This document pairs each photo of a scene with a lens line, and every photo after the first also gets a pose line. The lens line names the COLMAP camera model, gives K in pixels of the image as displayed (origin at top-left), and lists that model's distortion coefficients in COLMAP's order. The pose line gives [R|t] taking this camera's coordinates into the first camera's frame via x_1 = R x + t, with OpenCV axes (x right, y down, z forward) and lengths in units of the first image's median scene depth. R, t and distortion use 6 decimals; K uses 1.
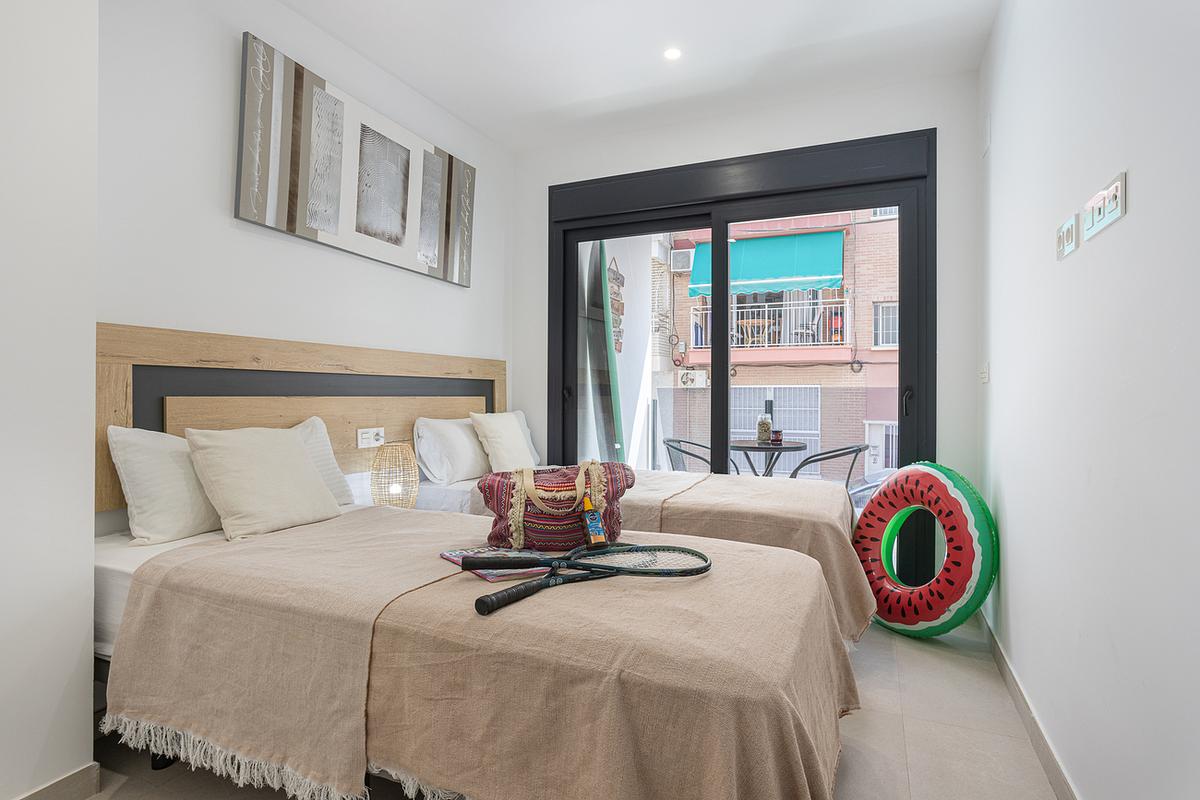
lens RADIAL K [[605.2, 0, 604.1], [0, 605.2, 393.3], [0, 0, 1]] dist [-0.001931, 0.000008]
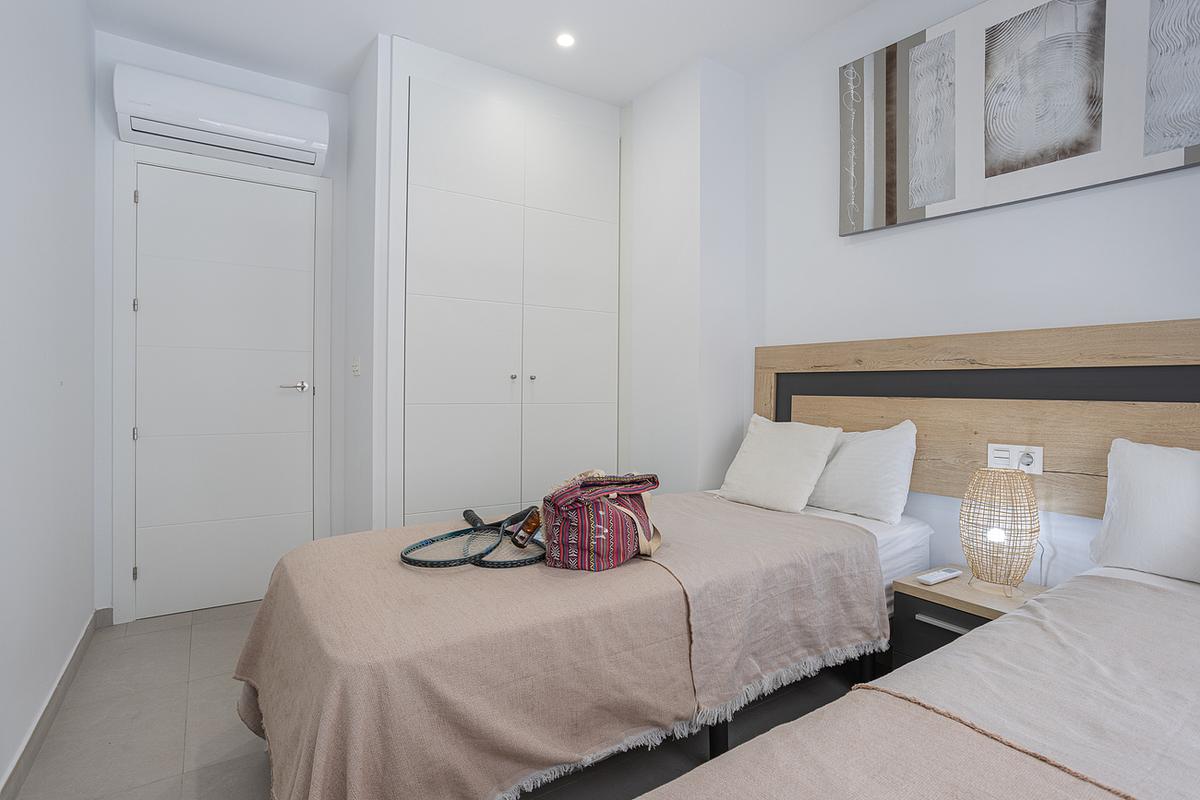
lens RADIAL K [[605.2, 0, 604.1], [0, 605.2, 393.3], [0, 0, 1]] dist [-0.001931, 0.000008]
pose [[-0.527601, -0.006069, -0.849470, 0.152601], [-0.013128, 0.999913, 0.001010, 0.001214], [0.849391, 0.011684, -0.527635, 0.323622]]
